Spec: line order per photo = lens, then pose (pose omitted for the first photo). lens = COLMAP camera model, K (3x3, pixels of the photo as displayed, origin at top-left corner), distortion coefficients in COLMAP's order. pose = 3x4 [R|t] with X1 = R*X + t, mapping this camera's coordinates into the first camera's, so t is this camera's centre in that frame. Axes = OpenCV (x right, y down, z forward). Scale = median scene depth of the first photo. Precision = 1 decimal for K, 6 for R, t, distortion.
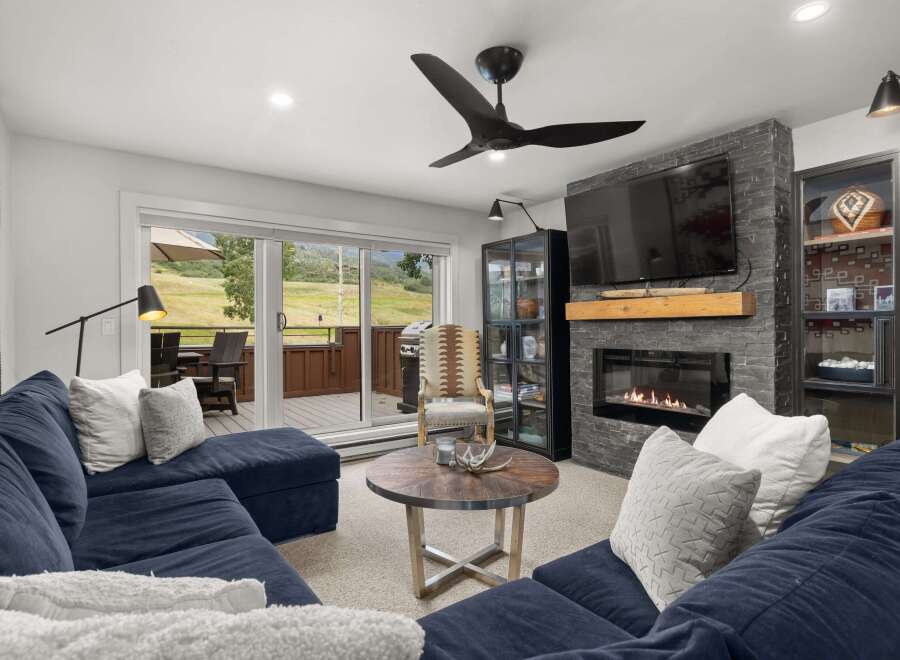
lens RADIAL K [[479.5, 0, 450.0], [0, 479.5, 330.0], [0, 0, 1]] dist [0.000001, 0.000137]
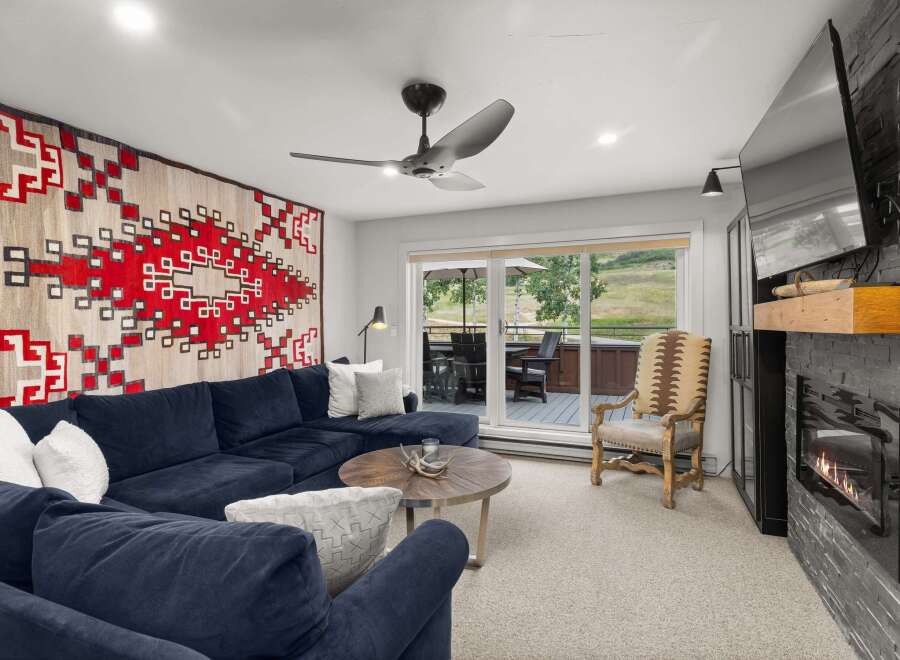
lens RADIAL K [[479.5, 0, 450.0], [0, 479.5, 330.0], [0, 0, 1]] dist [0.000001, 0.000137]
pose [[0.540129, 0.017589, -0.841398, 0.520376], [-0.001315, 0.999798, 0.020057, -0.030150], [0.841581, -0.009727, 0.540043, 0.227821]]
